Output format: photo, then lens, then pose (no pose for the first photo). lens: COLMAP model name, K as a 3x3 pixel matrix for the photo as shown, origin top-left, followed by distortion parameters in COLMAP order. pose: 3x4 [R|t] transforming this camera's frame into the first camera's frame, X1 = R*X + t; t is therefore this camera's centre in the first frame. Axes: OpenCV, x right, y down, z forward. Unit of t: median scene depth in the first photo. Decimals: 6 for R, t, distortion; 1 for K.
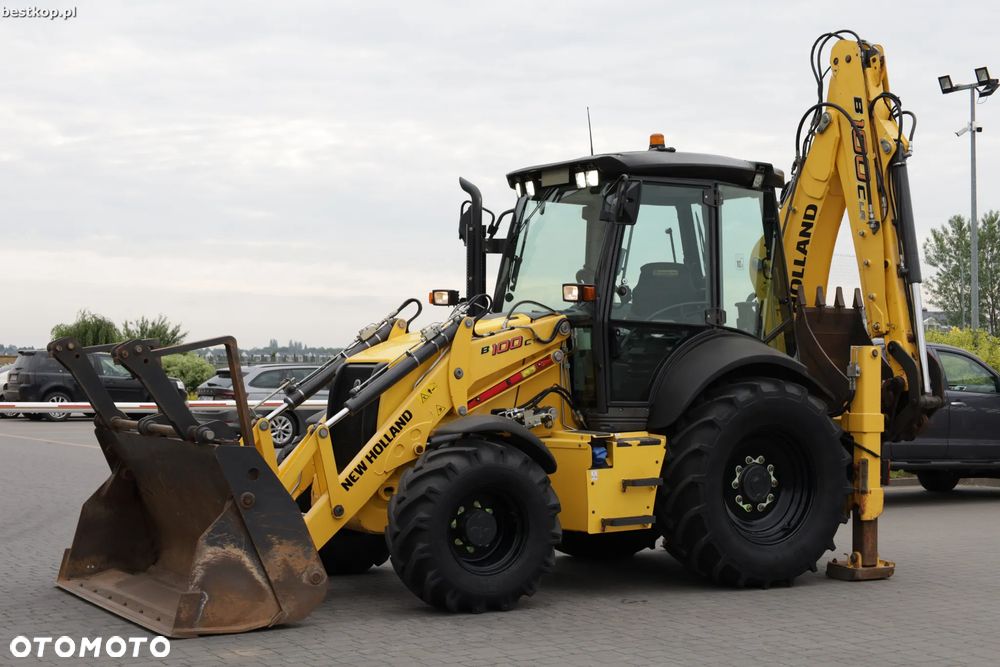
lens RADIAL K [[1669.0, 0, 481.4], [0, 1669.0, 323.9], [0, 0, 1]] dist [-0.031460, 0.000000]
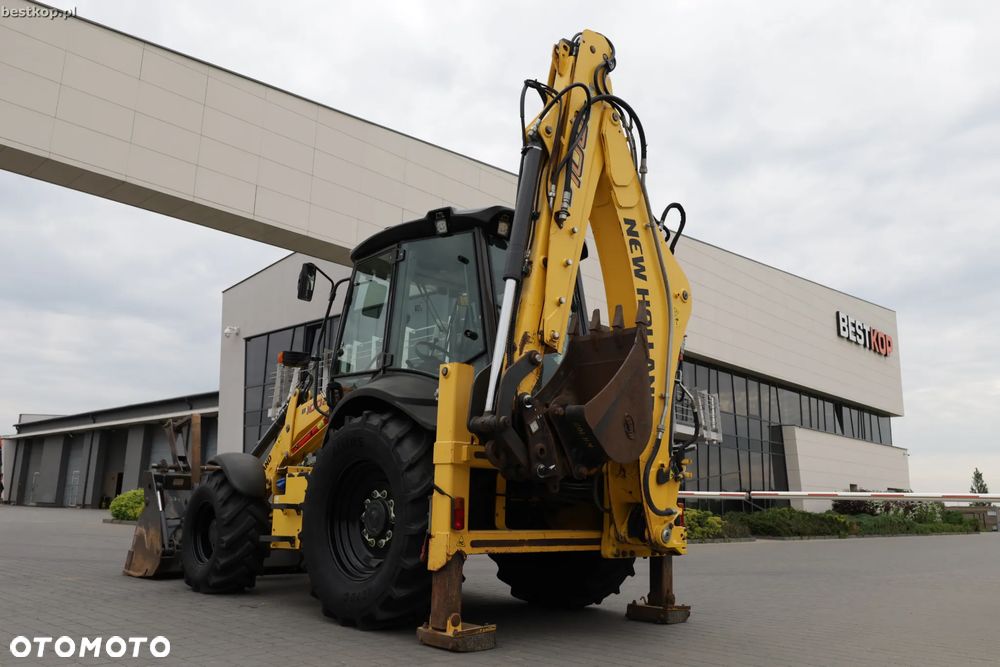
lens RADIAL K [[773.3, 0, 510.1], [0, 773.3, 340.1], [0, 0, 1]] dist [-0.021315, 0.006047]
pose [[0.257594, -0.197082, -0.945941, 0.643433], [-0.002155, 0.978858, -0.204527, 0.085704], [0.966251, 0.054723, 0.251724, 0.954265]]
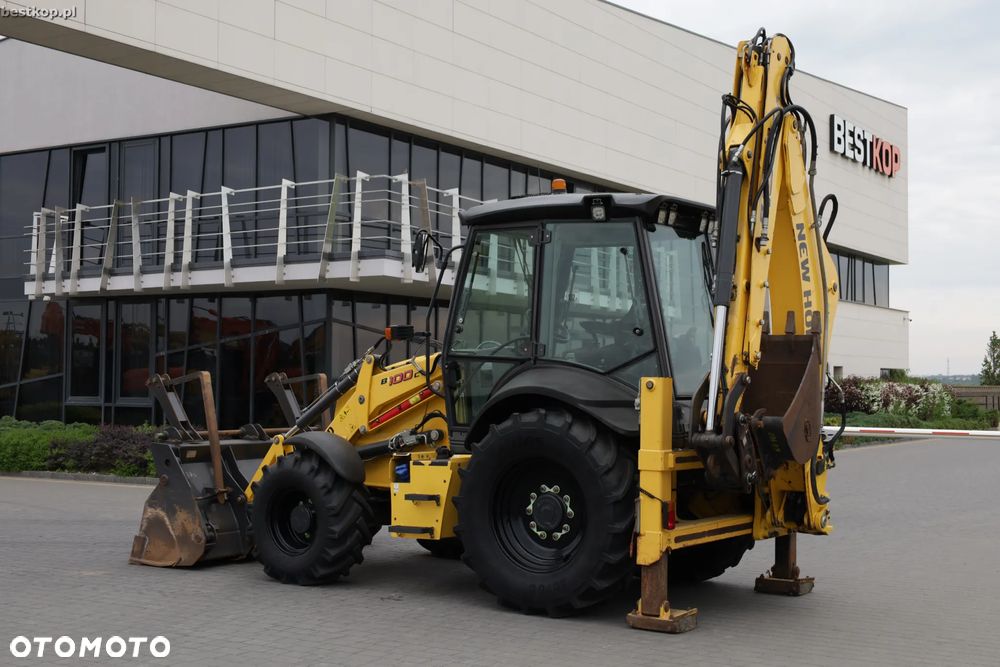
lens RADIAL K [[1299.3, 0, 506.2], [0, 1299.3, 332.7], [0, 0, 1]] dist [0.005213, 0.000000]
pose [[0.435162, -0.031625, -0.899796, 0.874540], [0.013749, 0.999500, -0.028480, 0.007968], [0.900247, 0.000022, 0.435379, 0.628430]]
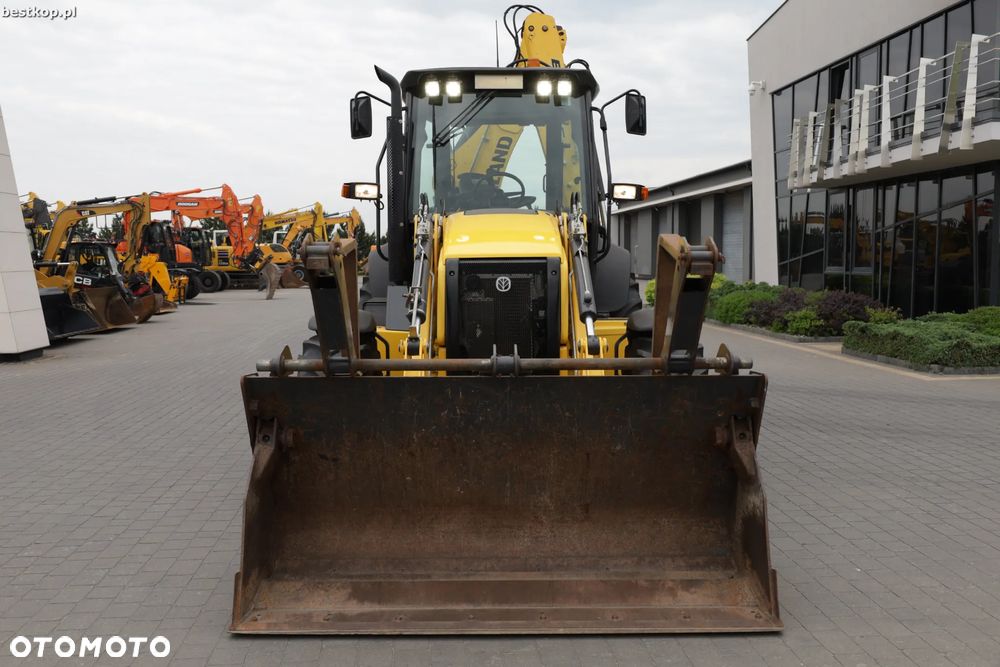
lens RADIAL K [[860.3, 0, 510.3], [0, 860.3, 327.8], [0, 0, 1]] dist [-0.005029, -0.008589]
pose [[-0.454780, 0.075178, -0.887425, 0.515471], [0.024645, 0.997112, 0.071840, 0.025154], [0.890263, 0.010801, -0.455319, 1.183803]]
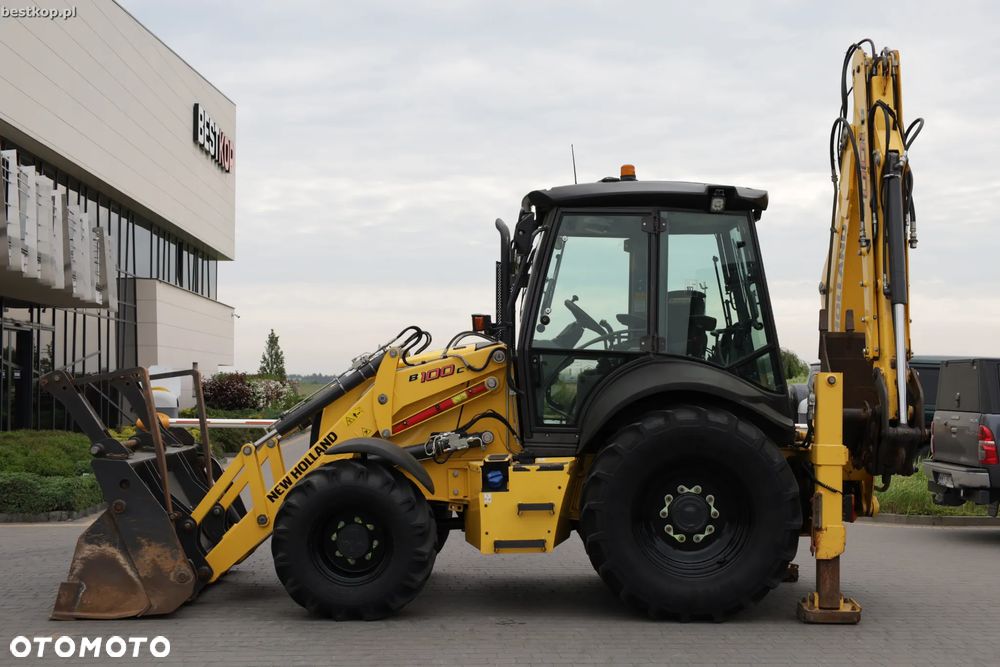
lens RADIAL K [[1369.3, 0, 478.1], [0, 1369.3, 331.5], [0, 0, 1]] dist [-0.001532, 0.000000]
pose [[0.862425, -0.018188, -0.505858, 0.465483], [0.009817, 0.999767, -0.019209, 0.003075], [0.506090, 0.011600, 0.862403, 0.243185]]
